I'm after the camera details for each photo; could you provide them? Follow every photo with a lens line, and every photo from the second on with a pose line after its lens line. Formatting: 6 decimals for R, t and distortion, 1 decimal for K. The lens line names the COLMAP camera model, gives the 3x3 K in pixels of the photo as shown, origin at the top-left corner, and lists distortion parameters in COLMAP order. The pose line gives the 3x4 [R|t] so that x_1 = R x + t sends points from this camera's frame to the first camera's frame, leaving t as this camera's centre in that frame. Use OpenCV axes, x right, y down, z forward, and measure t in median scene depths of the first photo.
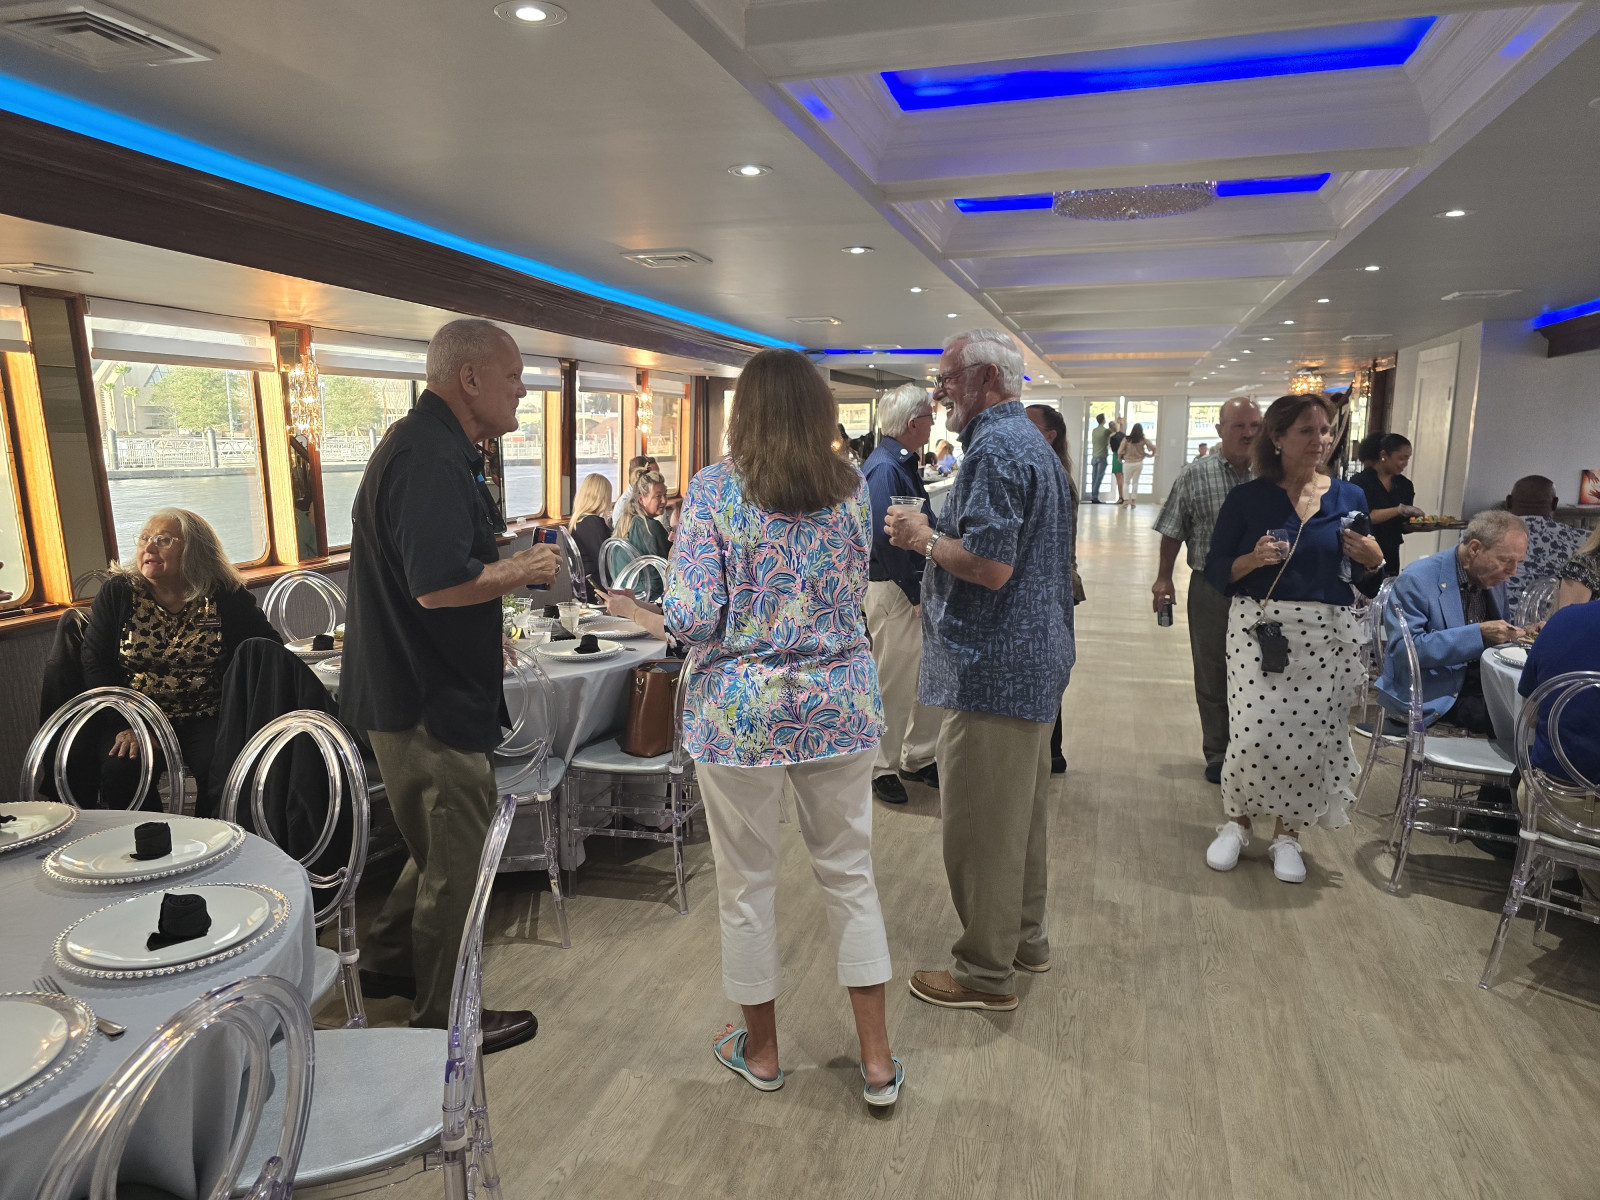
lens RADIAL K [[1150.4, 0, 800.3], [0, 1150.4, 602.1], [0, 0, 1]] dist [0.038580, -0.035898]
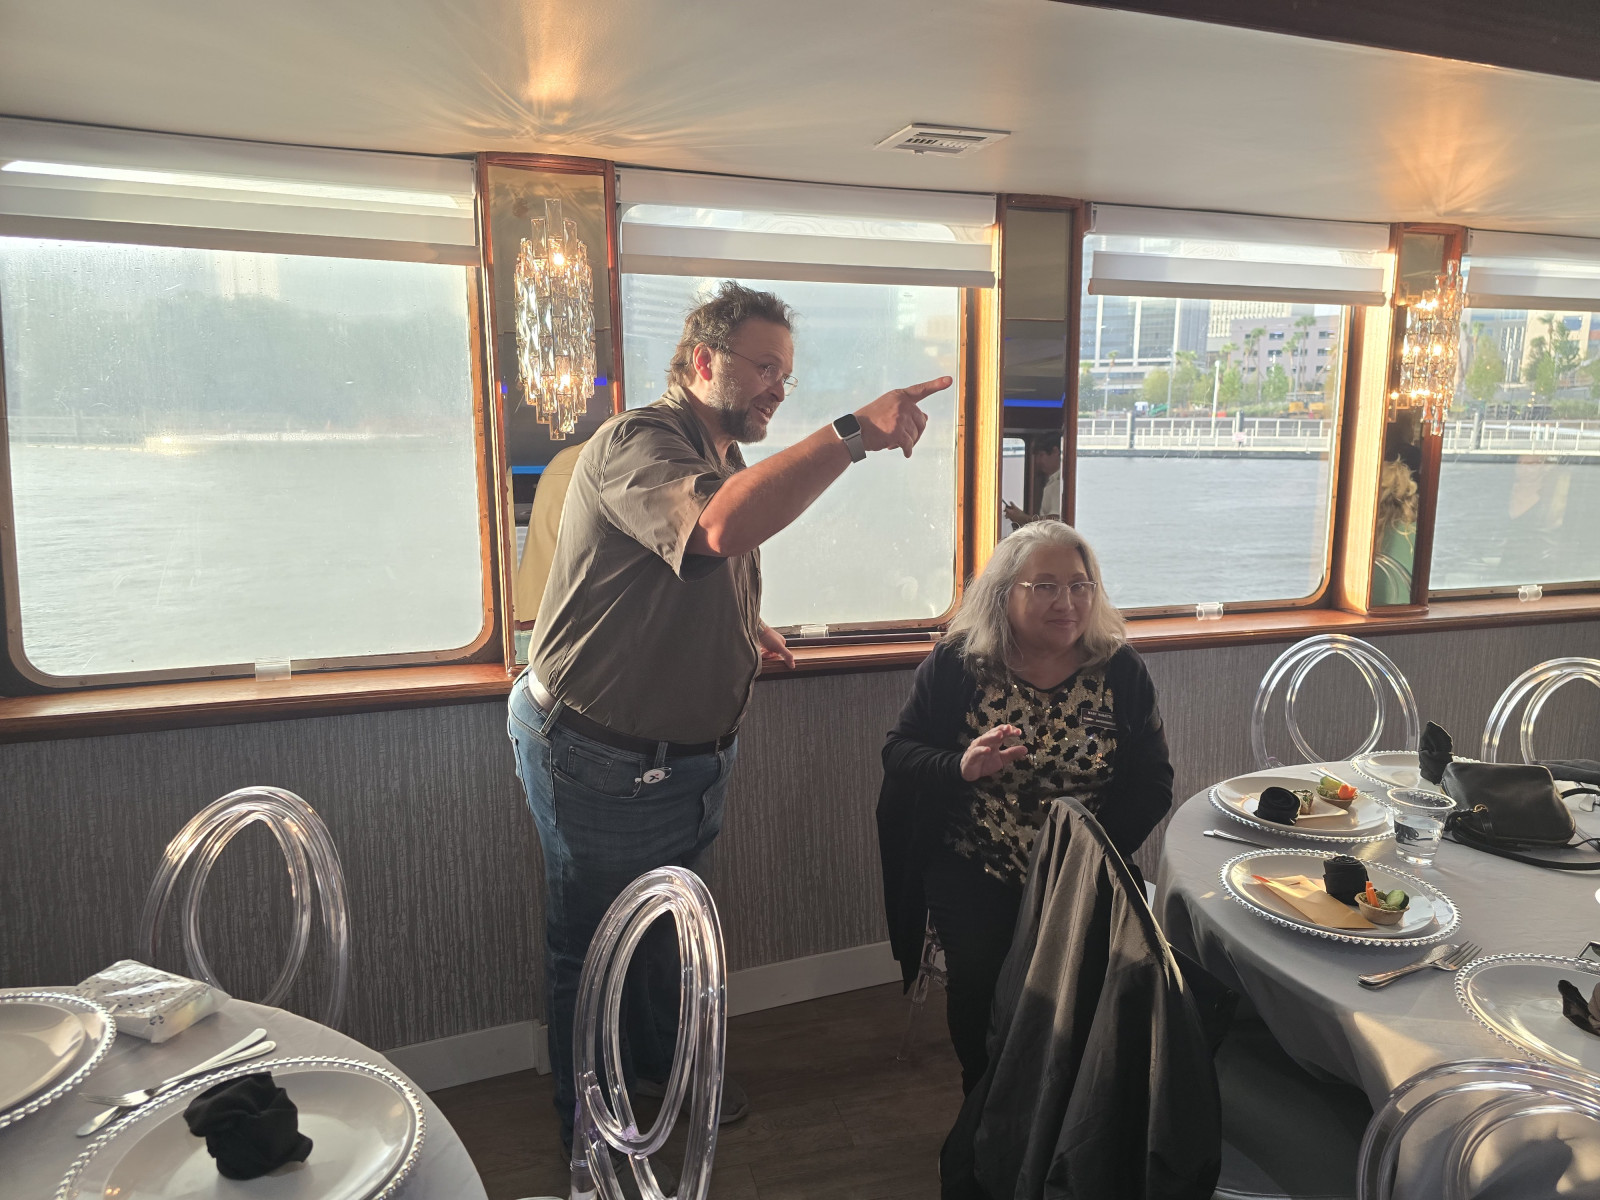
lens RADIAL K [[1150.4, 0, 800.3], [0, 1150.4, 602.1], [0, 0, 1]] dist [0.038580, -0.035898]
pose [[0.541298, 0.165877, -0.824307, -0.082793], [-0.137571, 0.984609, 0.107796, -0.065842], [0.829500, 0.055051, 0.555787, 0.402458]]
